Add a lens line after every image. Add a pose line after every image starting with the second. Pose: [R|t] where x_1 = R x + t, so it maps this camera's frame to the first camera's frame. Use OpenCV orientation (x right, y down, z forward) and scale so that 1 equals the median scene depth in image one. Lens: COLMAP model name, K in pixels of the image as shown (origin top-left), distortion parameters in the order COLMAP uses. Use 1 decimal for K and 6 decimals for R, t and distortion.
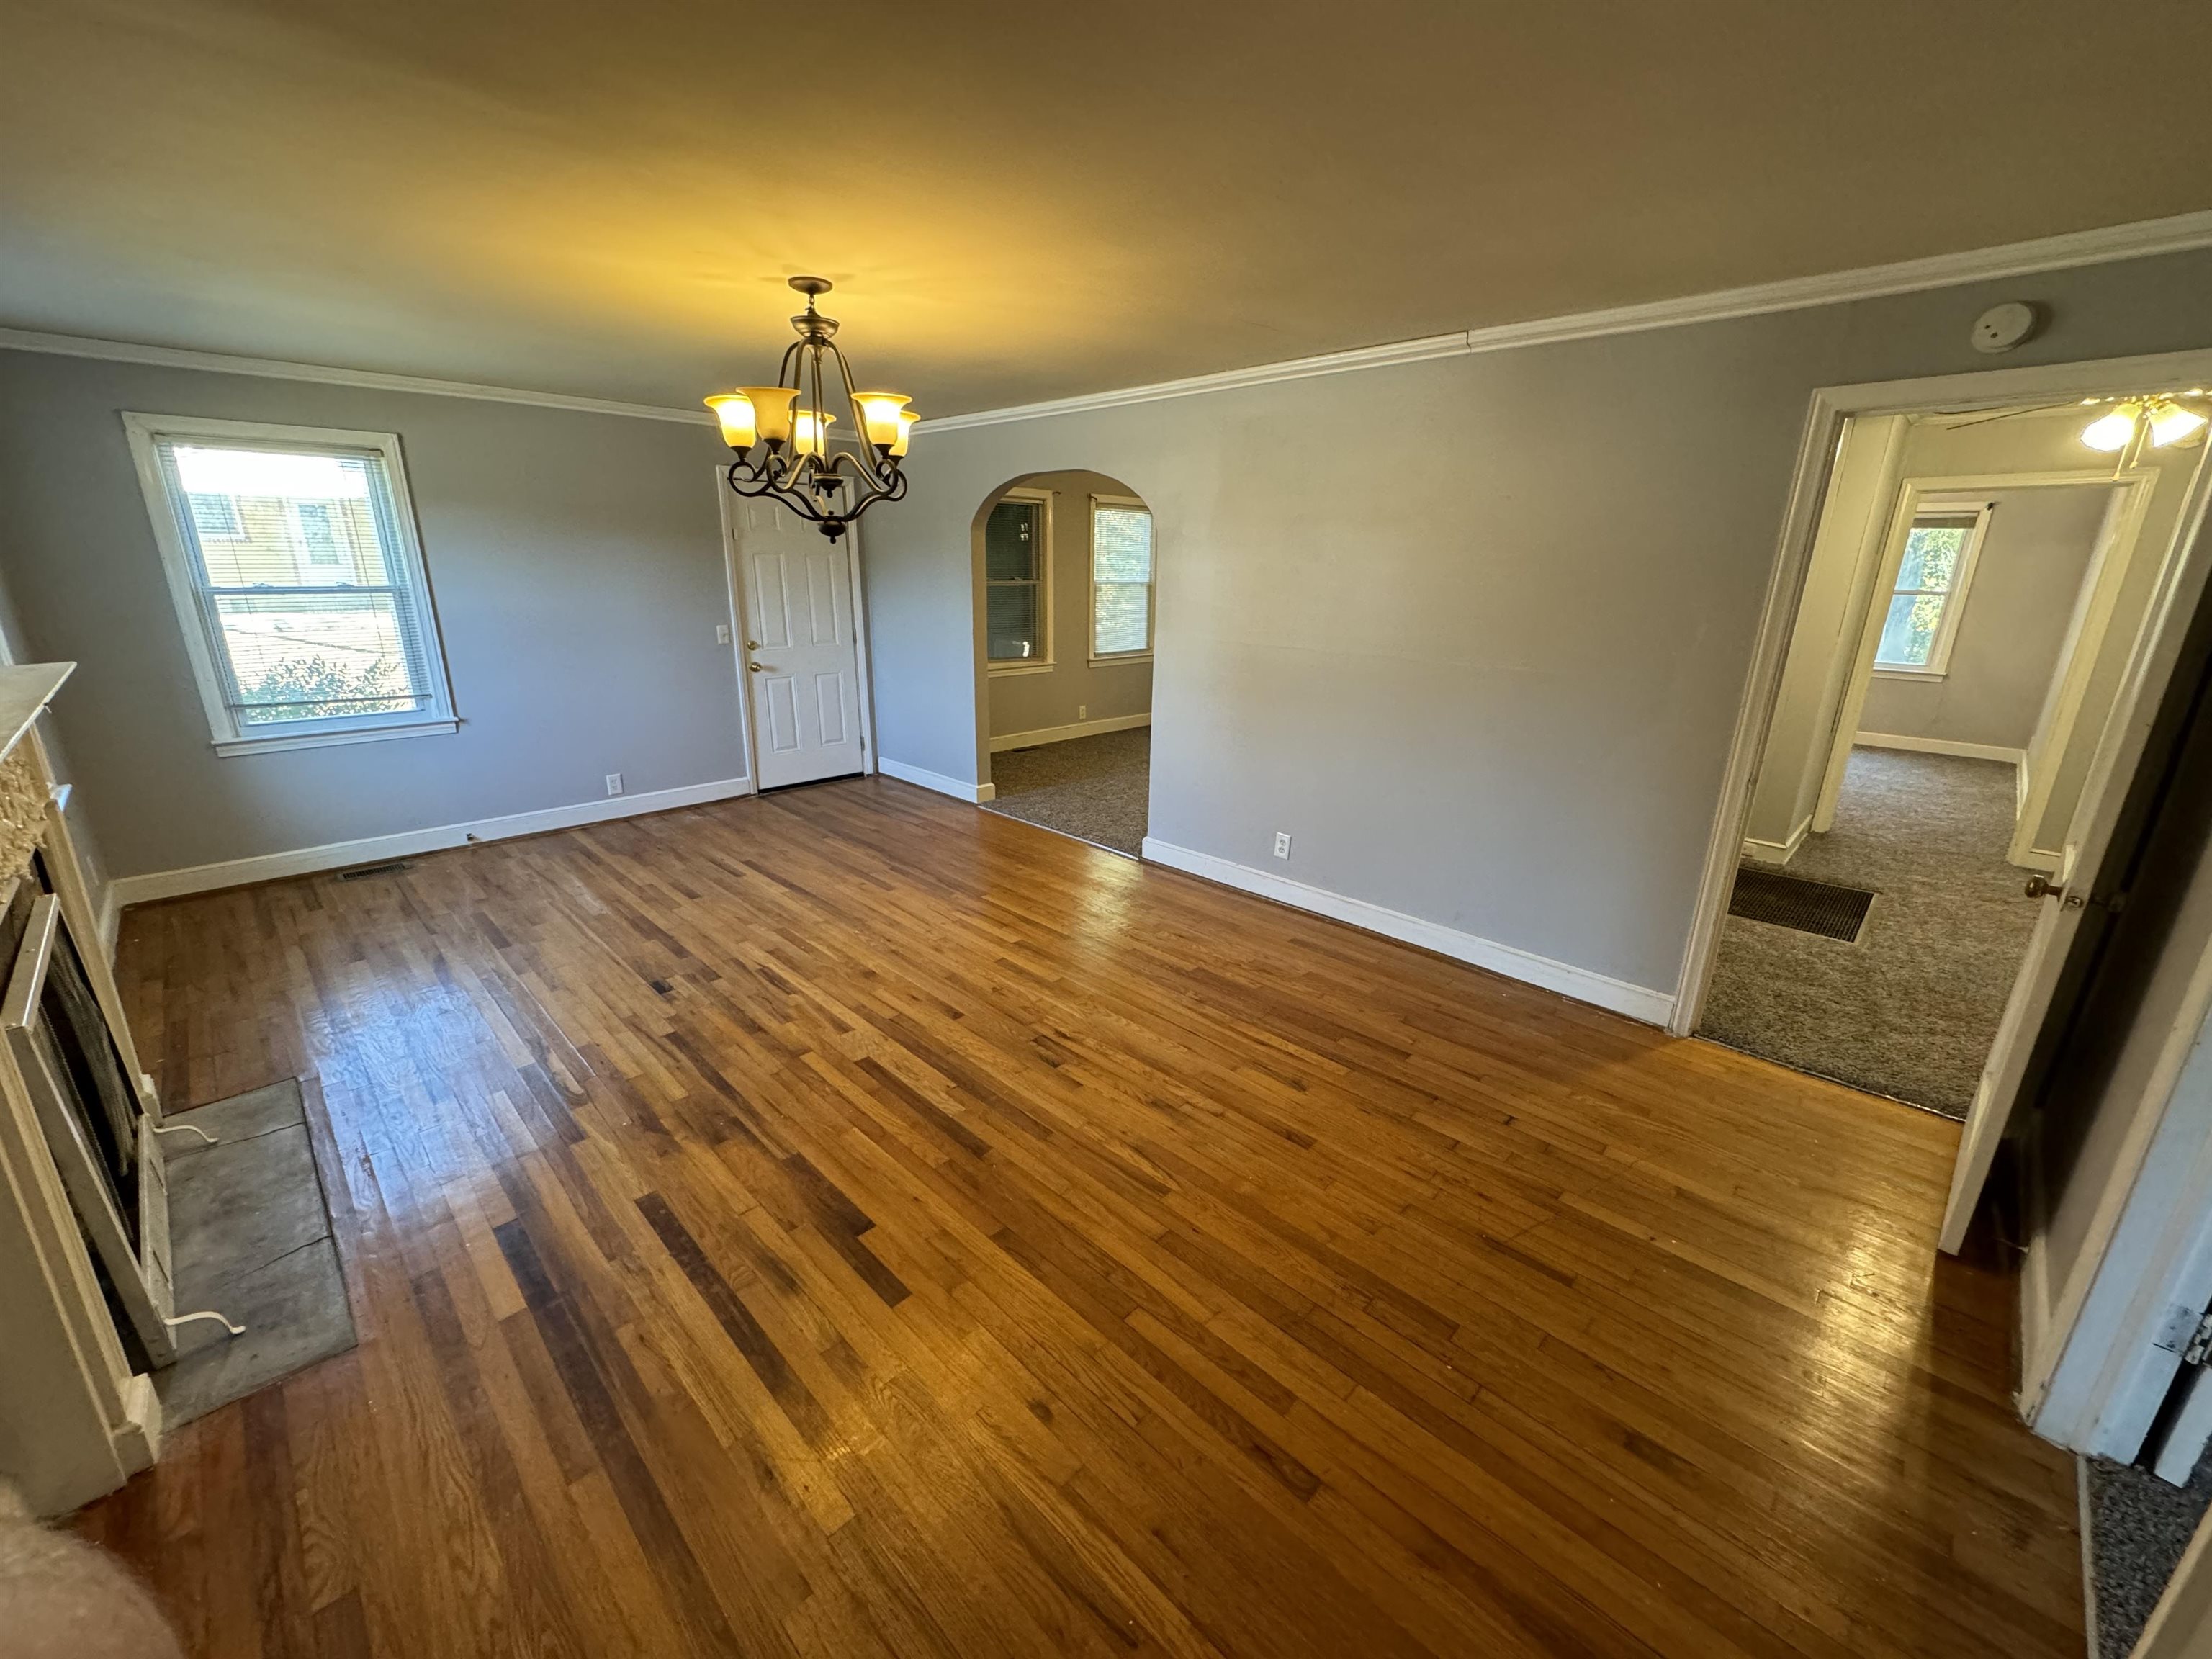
lens RADIAL K [[879.5, 0, 1104.0], [0, 879.5, 820.5], [0, 0, 1]] dist [-0.001420, -0.001042]
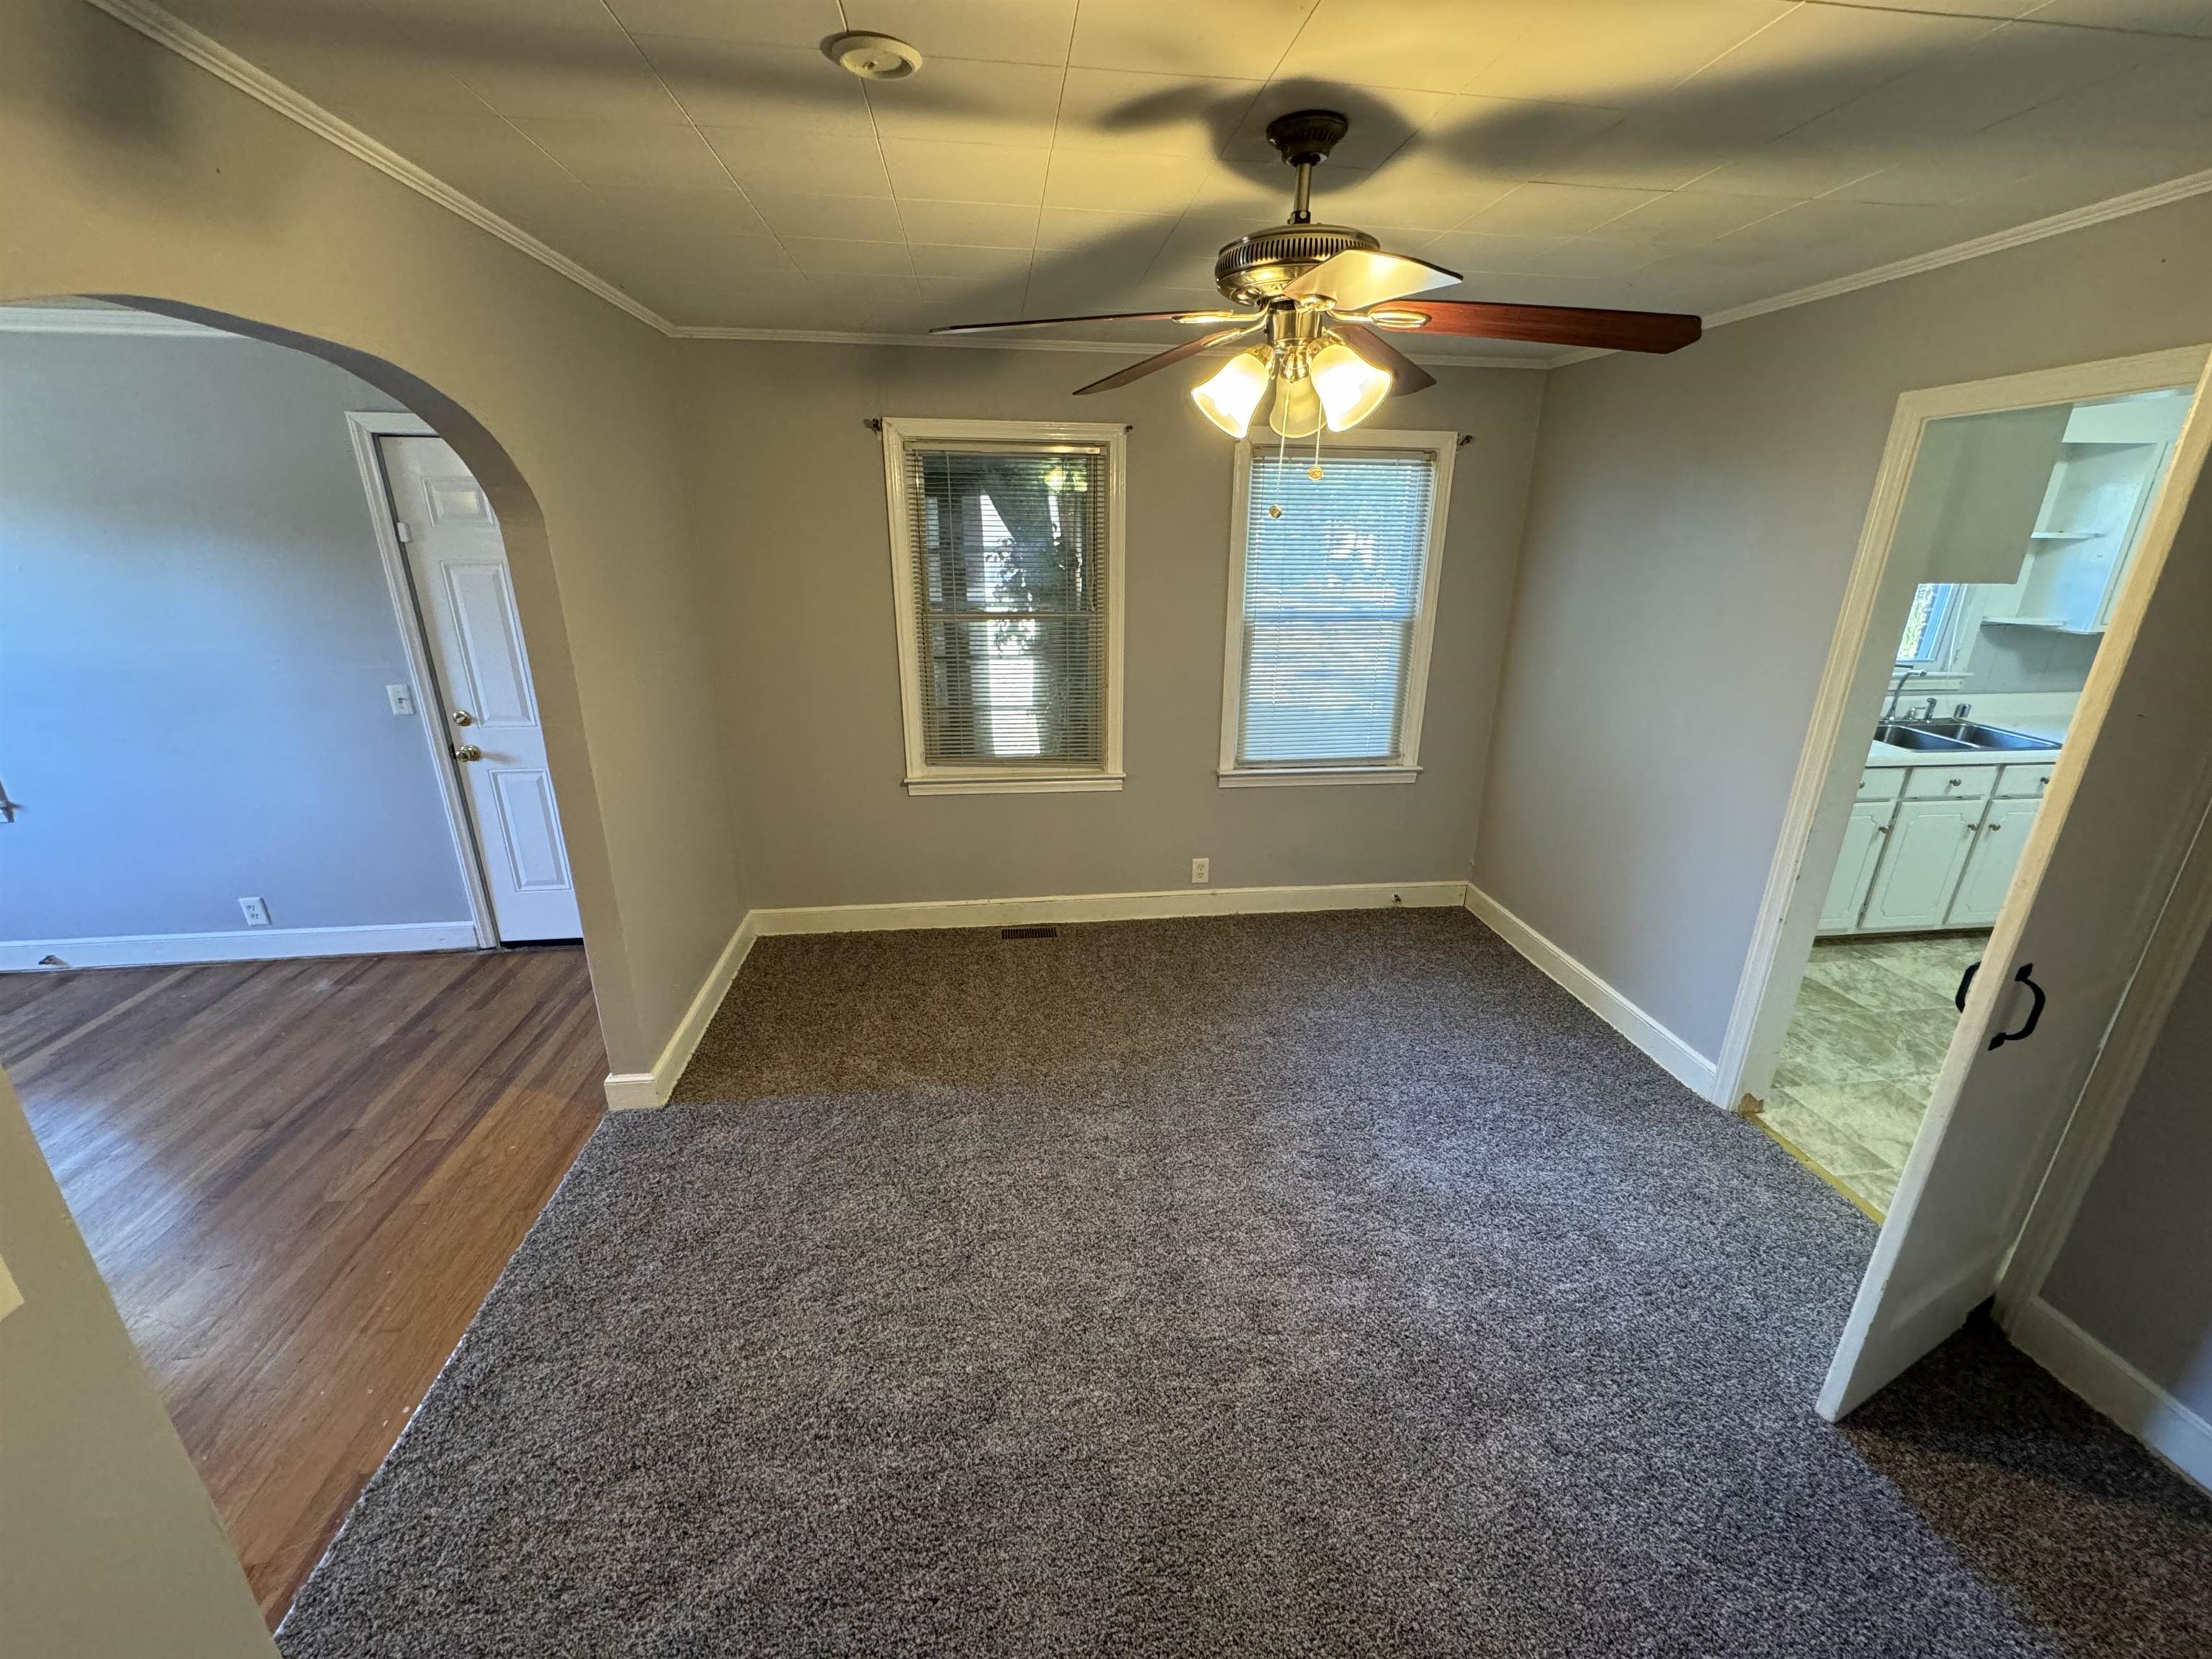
lens RADIAL K [[879.5, 0, 1112.1], [0, 879.5, 821.8], [0, 0, 1]] dist [-0.001420, -0.001042]
pose [[0.788803, 0.187168, -0.585455, 0.445855], [-0.170500, 0.981758, 0.084145, -0.364815], [0.590525, 0.033446, 0.806326, 1.113375]]
